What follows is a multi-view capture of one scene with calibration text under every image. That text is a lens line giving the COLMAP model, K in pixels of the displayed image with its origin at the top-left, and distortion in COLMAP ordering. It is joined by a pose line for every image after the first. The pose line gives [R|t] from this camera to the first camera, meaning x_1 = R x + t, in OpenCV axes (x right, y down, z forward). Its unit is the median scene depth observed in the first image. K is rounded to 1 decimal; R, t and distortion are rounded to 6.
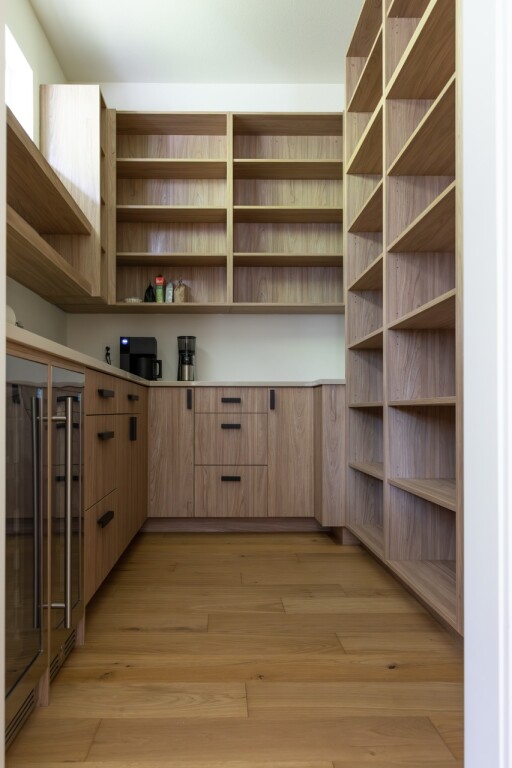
lens RADIAL K [[625.0, 0, 250.9], [0, 625.0, 416.9], [0, 0, 1]] dist [0.002193, 0.006948]
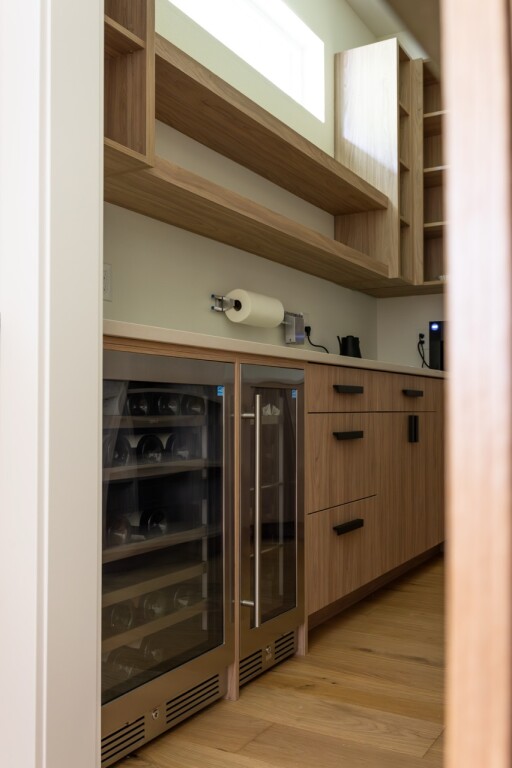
lens RADIAL K [[766.8, 0, 255.8], [0, 766.8, 411.5], [0, 0, 1]] dist [0.003316, 0.005699]
pose [[0.849590, 0.000042, -0.527443, 0.255030], [-0.003321, 0.999981, -0.005269, 0.001634], [0.527433, 0.006228, 0.849574, -0.025684]]
